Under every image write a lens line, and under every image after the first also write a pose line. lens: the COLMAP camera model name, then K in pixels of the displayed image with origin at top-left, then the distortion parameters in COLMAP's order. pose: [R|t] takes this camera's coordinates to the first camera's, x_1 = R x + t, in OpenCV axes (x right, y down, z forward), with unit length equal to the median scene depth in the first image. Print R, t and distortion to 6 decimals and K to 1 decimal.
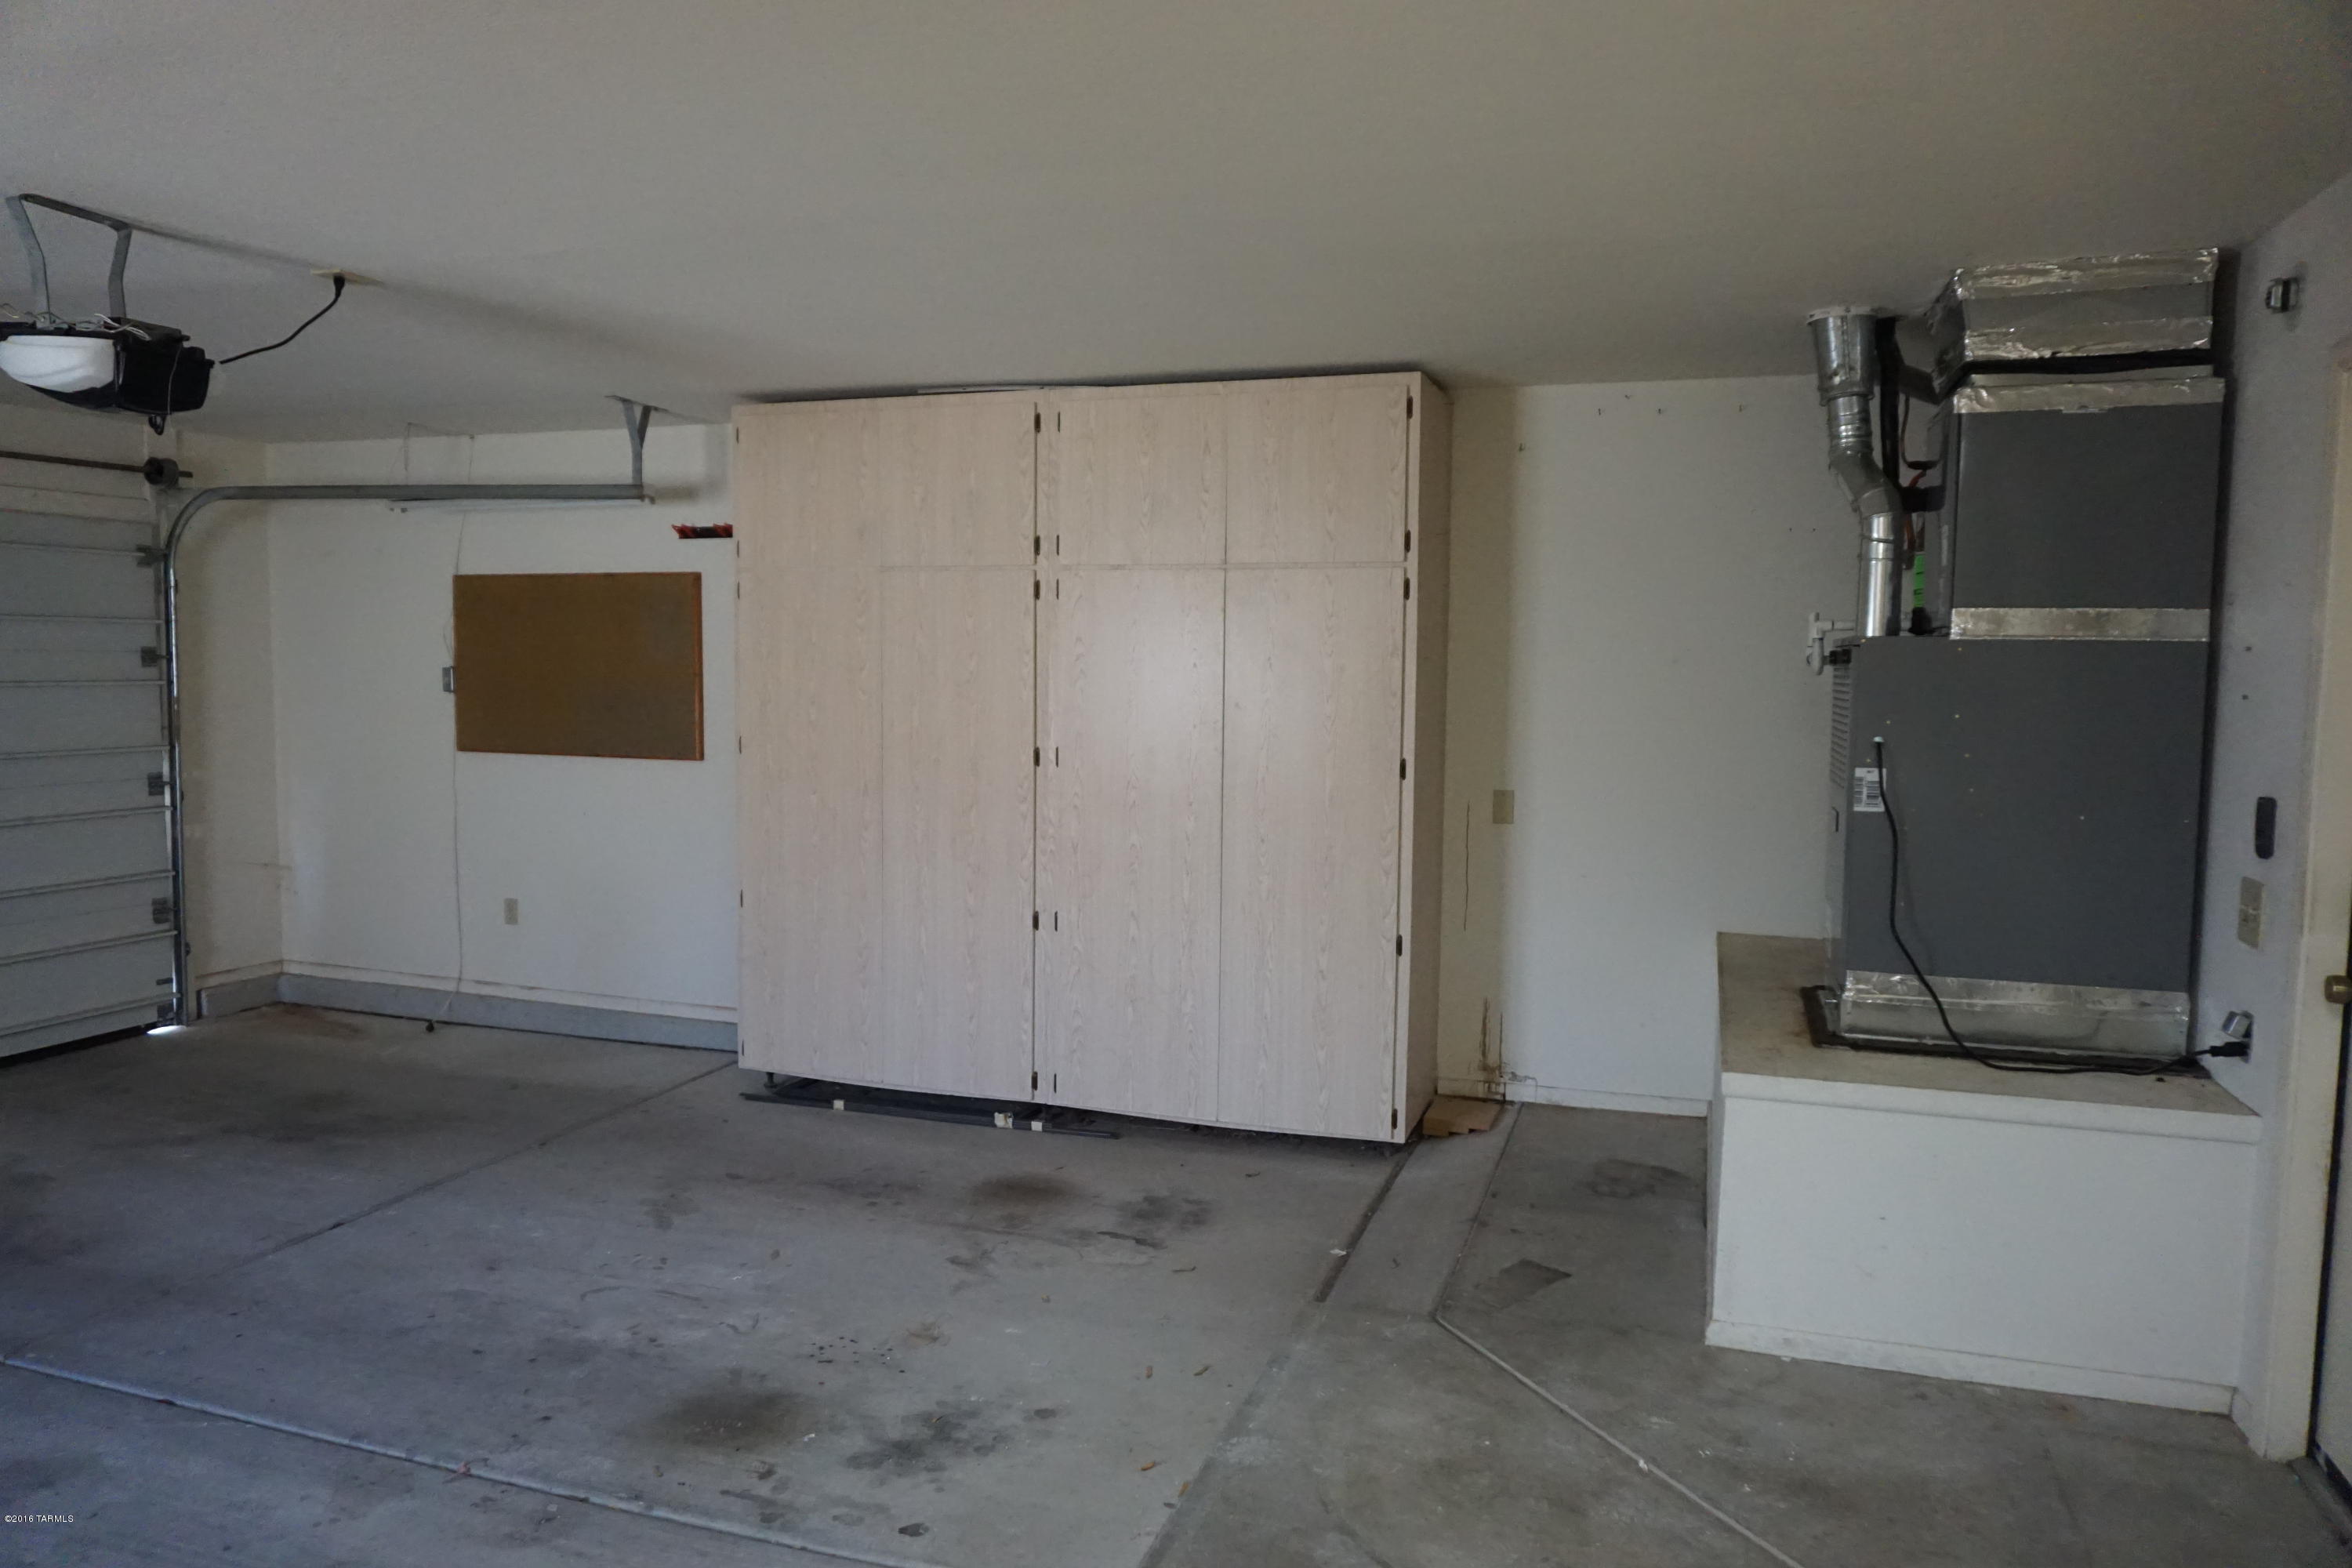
lens RADIAL K [[1567.6, 0, 1179.3], [0, 1567.6, 782.4], [0, 0, 1]] dist [-0.052708, 0.029102]
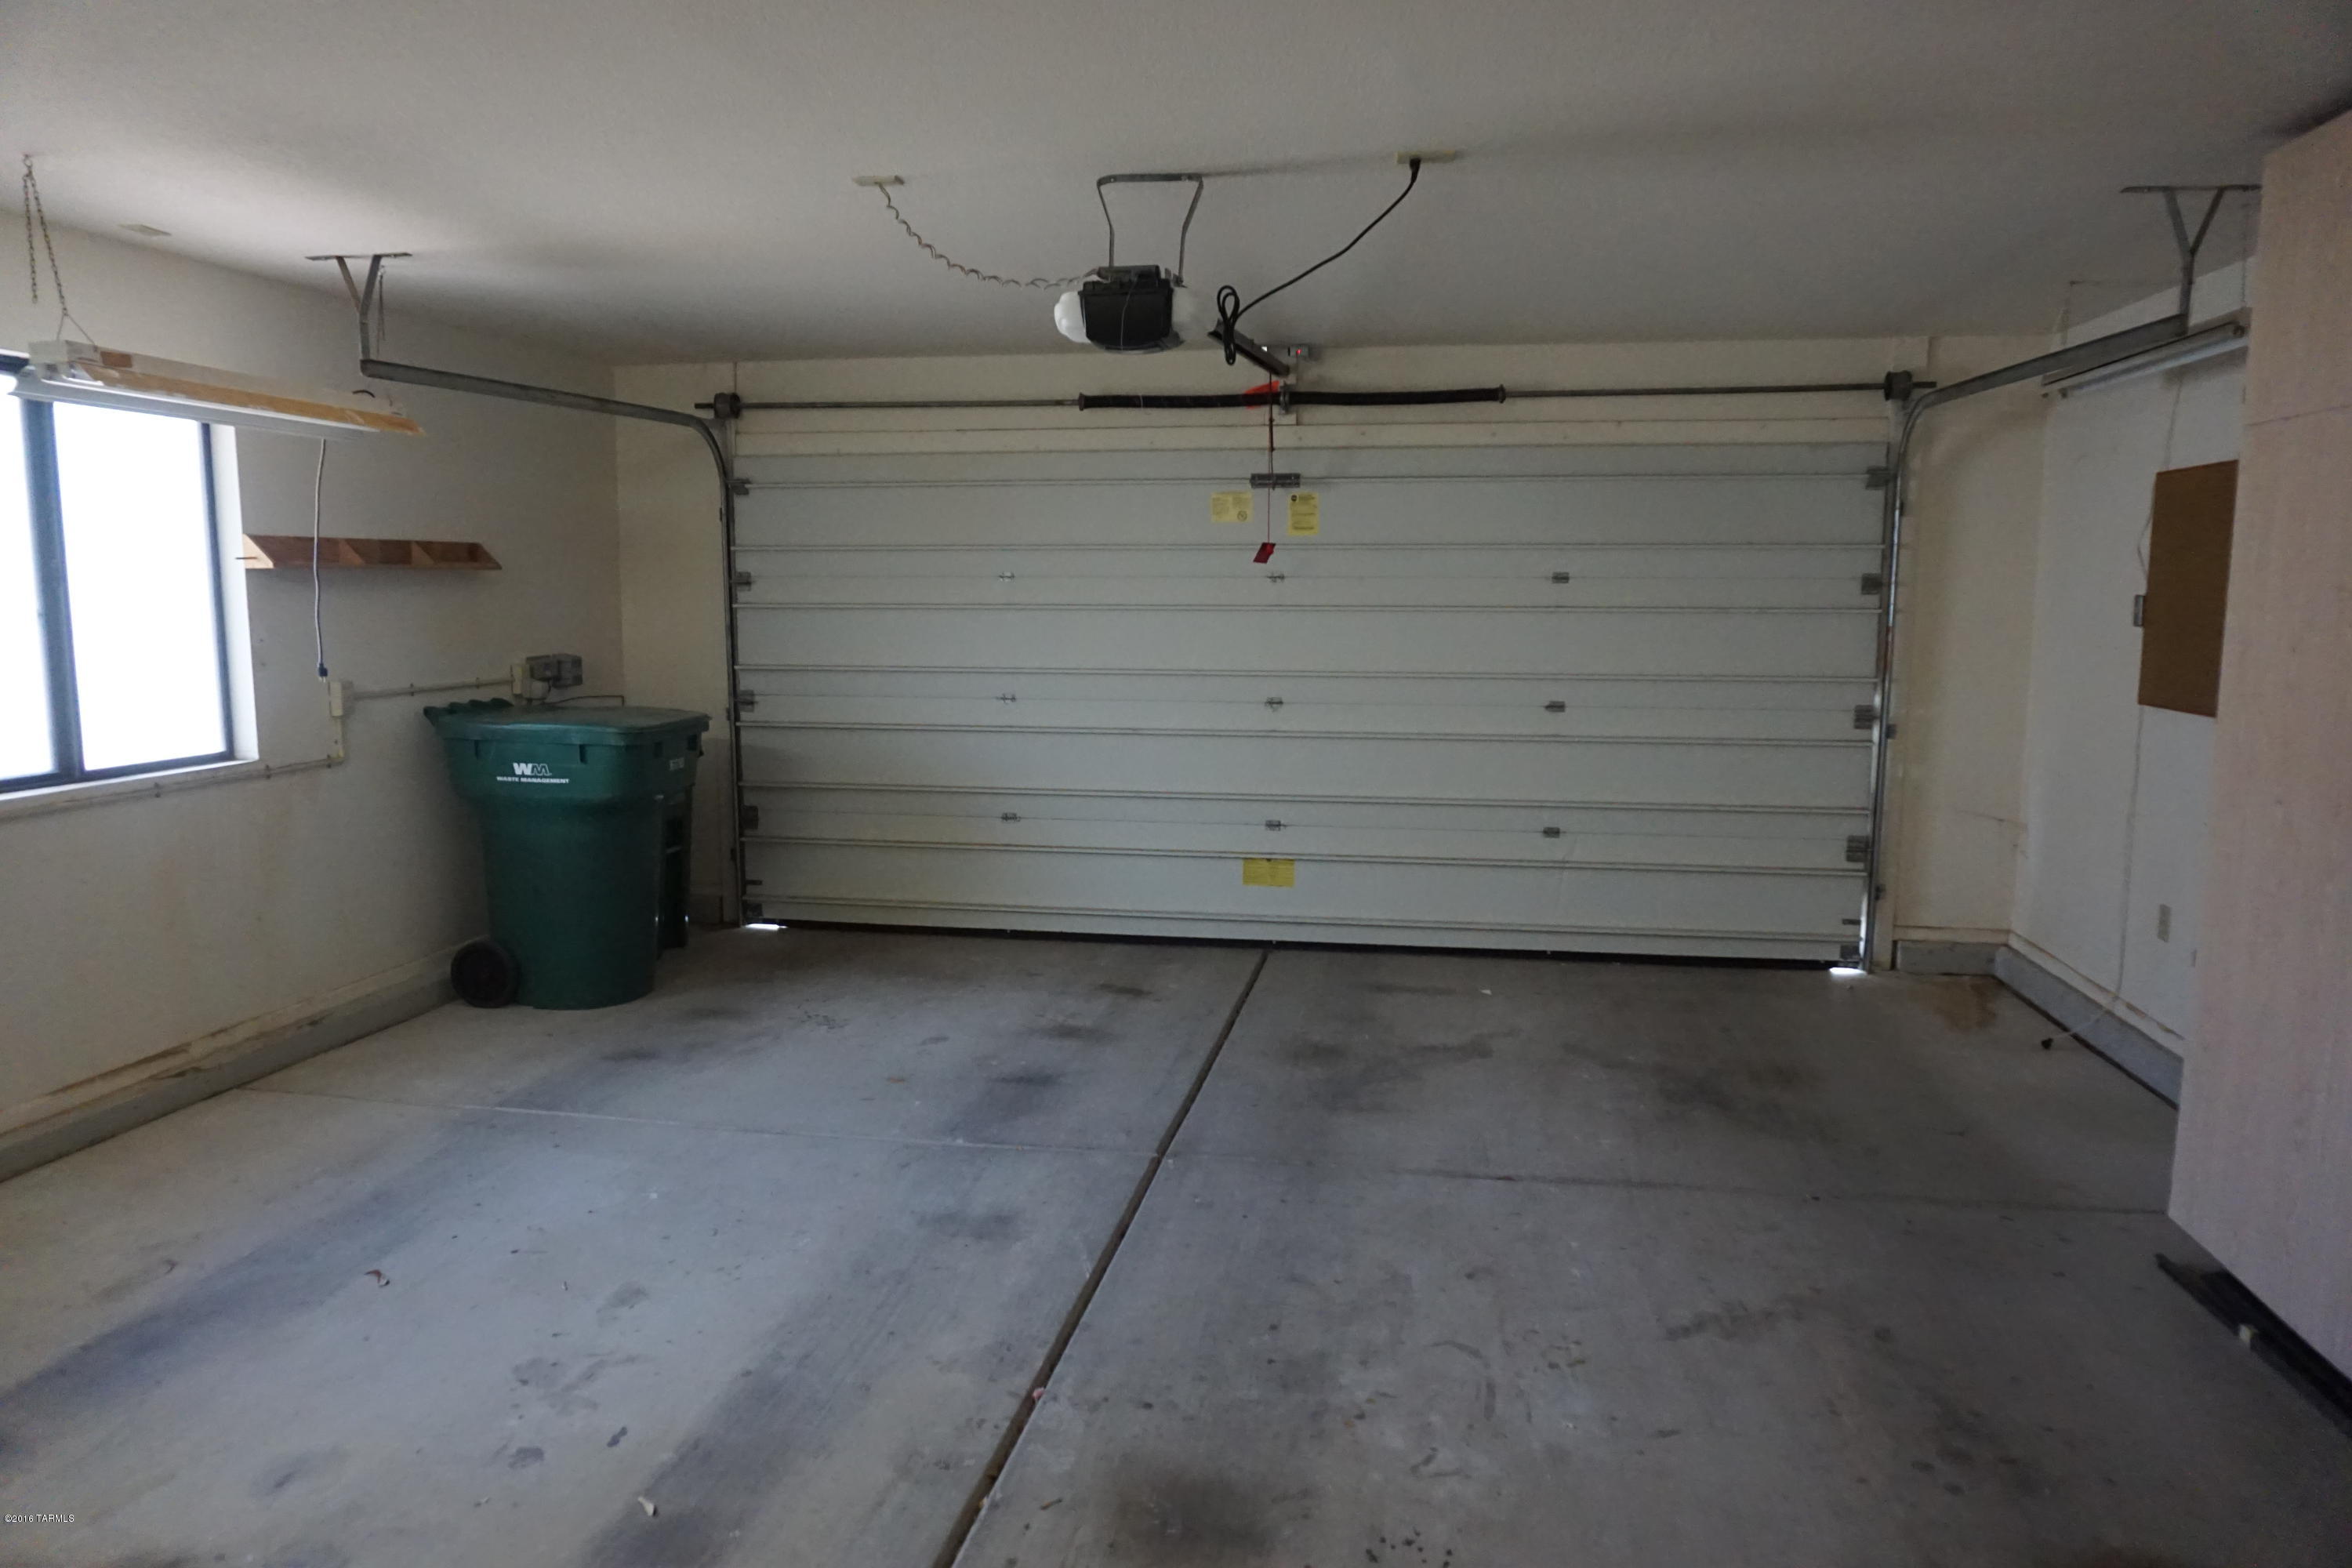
lens RADIAL K [[1567.6, 0, 1173.4], [0, 1567.6, 790.3], [0, 0, 1]] dist [-0.052708, 0.029102]
pose [[0.141553, 0.112322, -0.983538, 0.232883], [-0.072195, 0.992068, 0.102906, -0.022560], [0.987295, 0.056440, 0.148540, 0.440133]]
